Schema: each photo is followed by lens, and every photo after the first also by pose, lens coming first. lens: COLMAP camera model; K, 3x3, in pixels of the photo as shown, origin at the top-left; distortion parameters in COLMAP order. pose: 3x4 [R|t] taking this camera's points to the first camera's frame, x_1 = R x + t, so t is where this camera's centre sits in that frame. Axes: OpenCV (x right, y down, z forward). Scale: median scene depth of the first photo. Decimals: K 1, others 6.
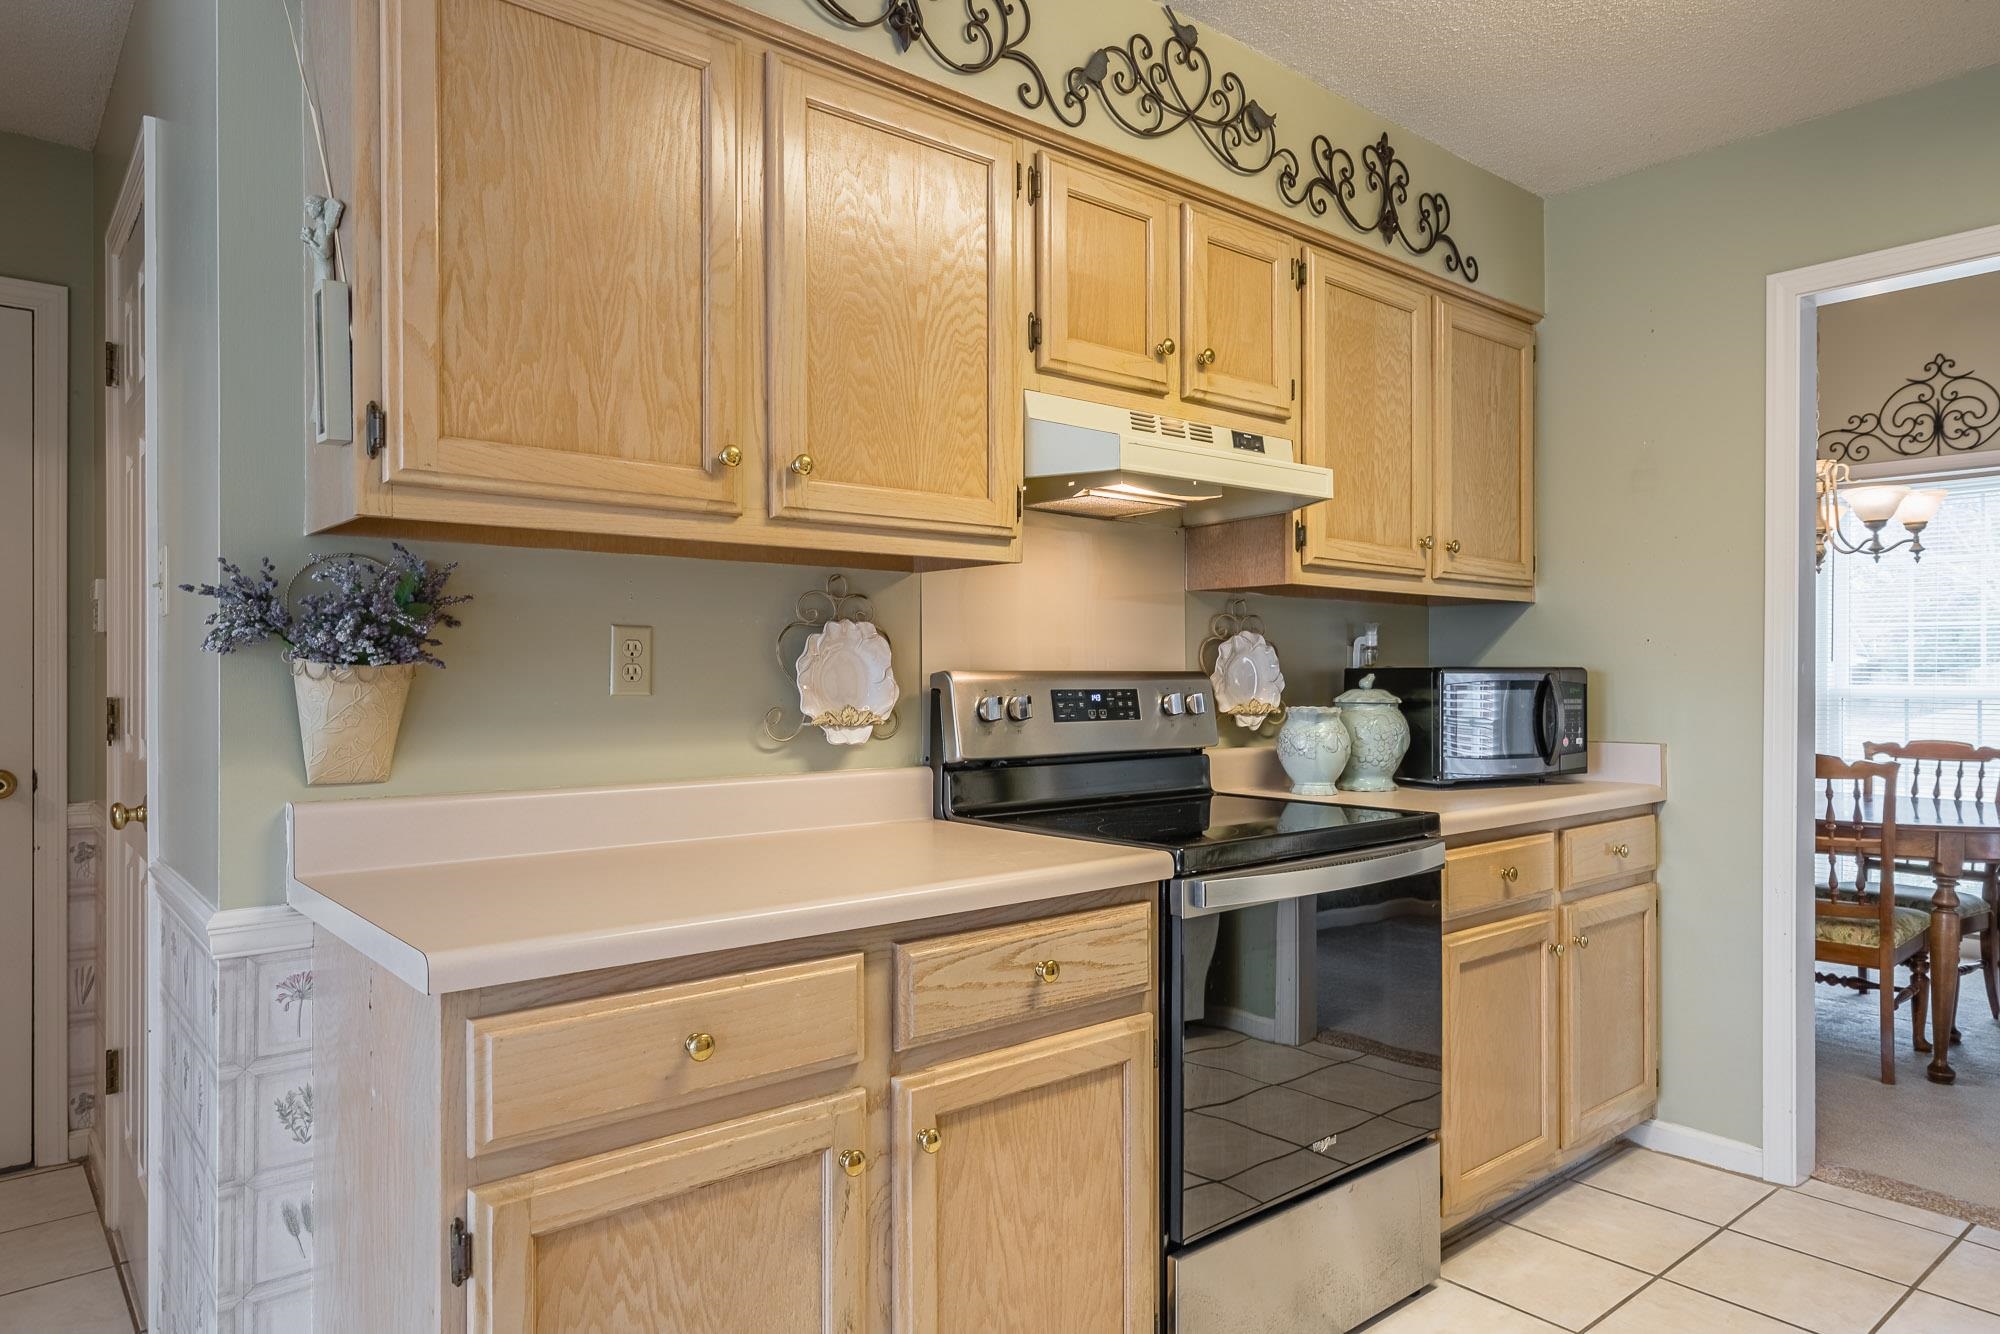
lens RADIAL K [[1218.3, 0, 944.1], [0, 1218.3, 672.7], [0, 0, 1]] dist [0.004718, 0.003844]
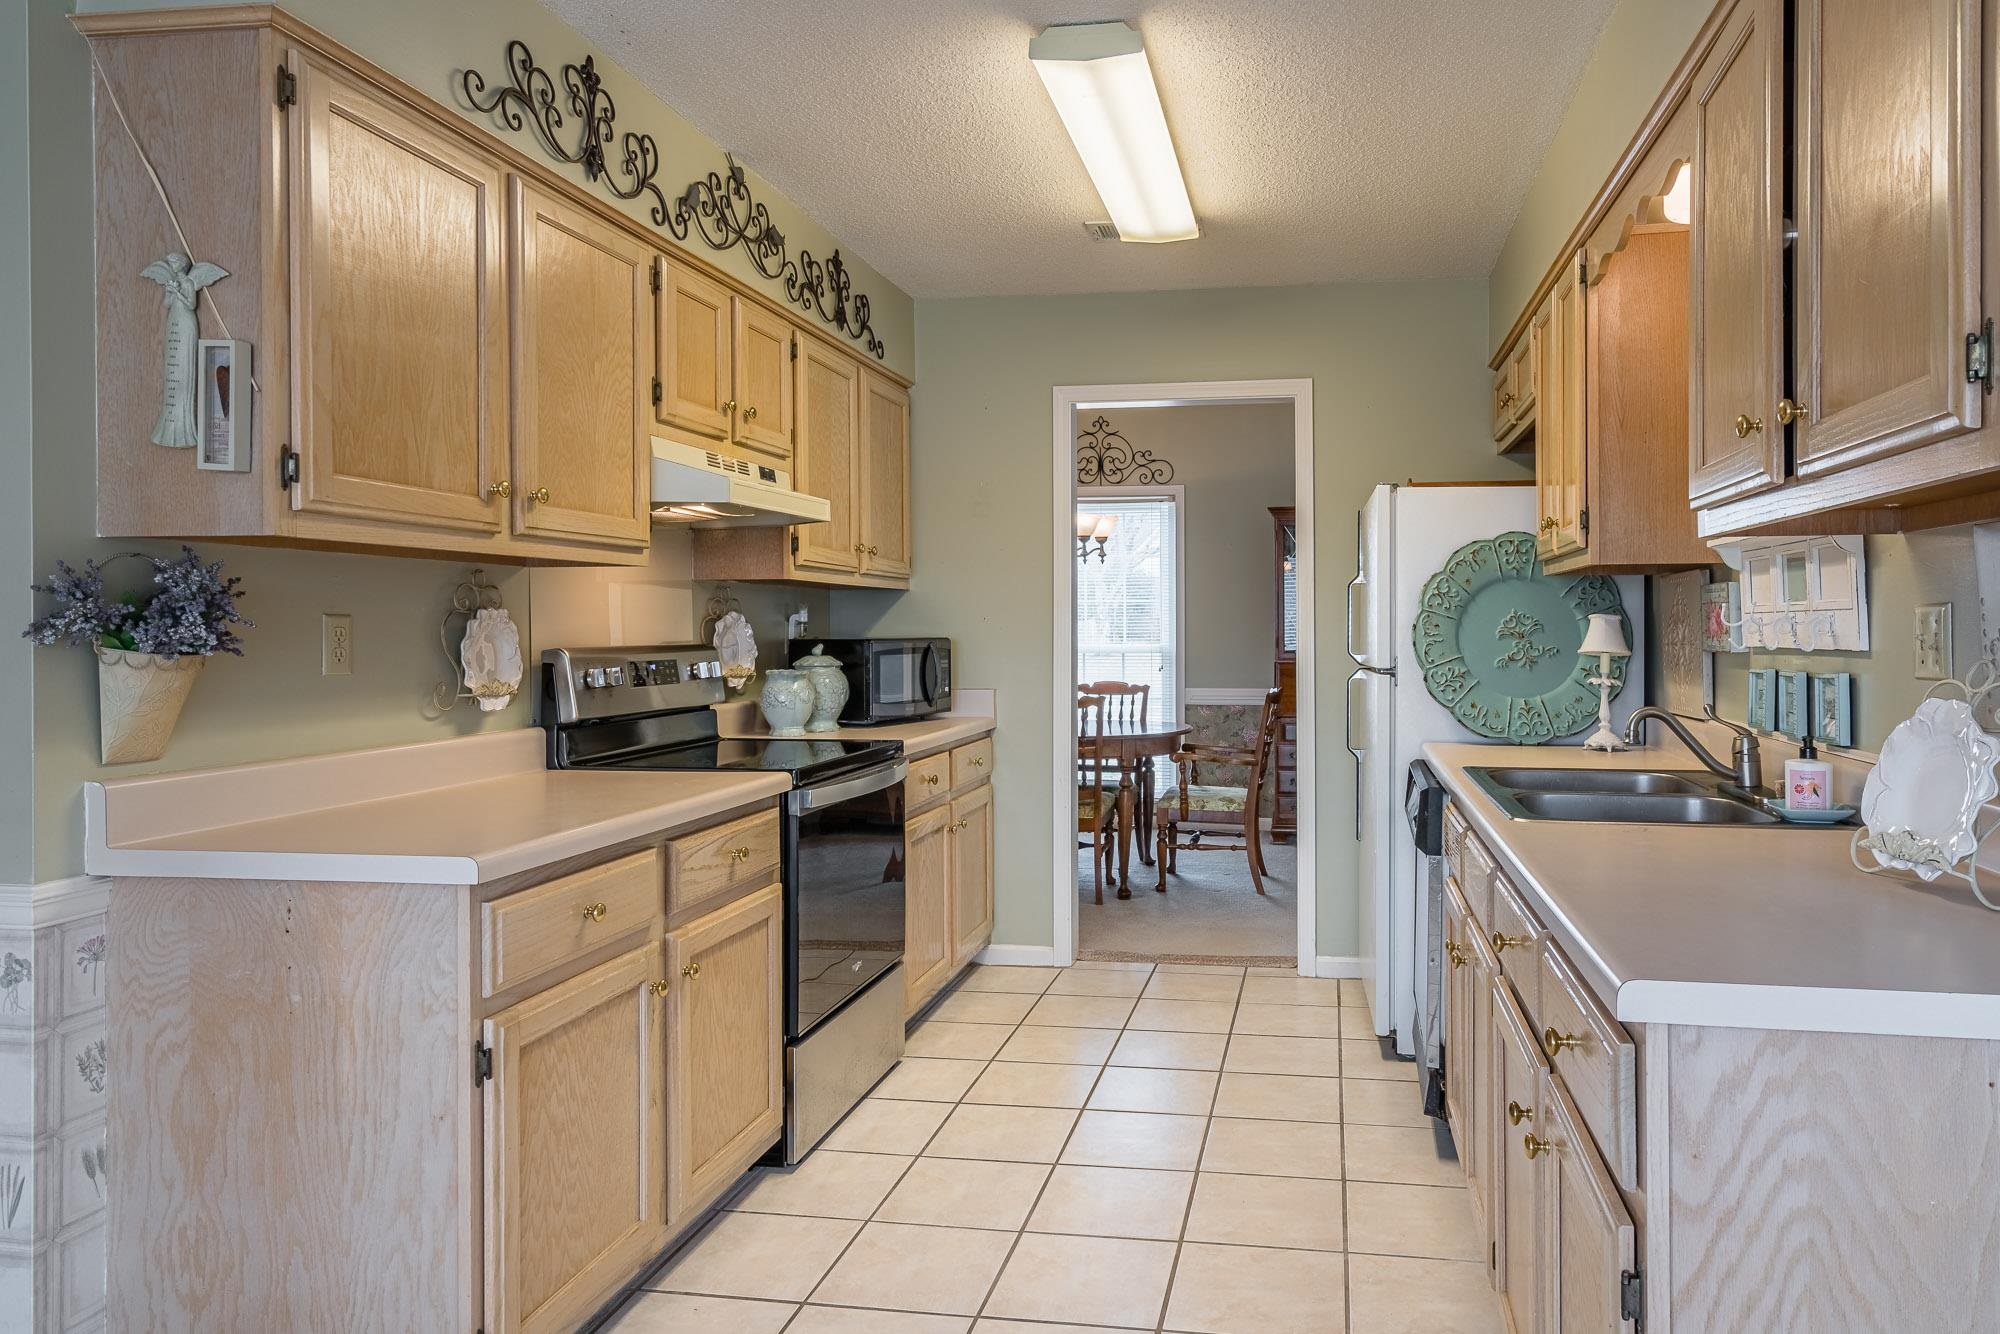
lens RADIAL K [[1304.4, 0, 1002.4], [0, 1304.4, 631.1], [0, 0, 1]] dist [0.001688, 0.003281]
pose [[0.794199, -0.006506, 0.607623, -0.448756], [0.005803, 0.999978, 0.003123, -0.020724], [-0.607630, 0.001046, 0.794219, -0.321303]]
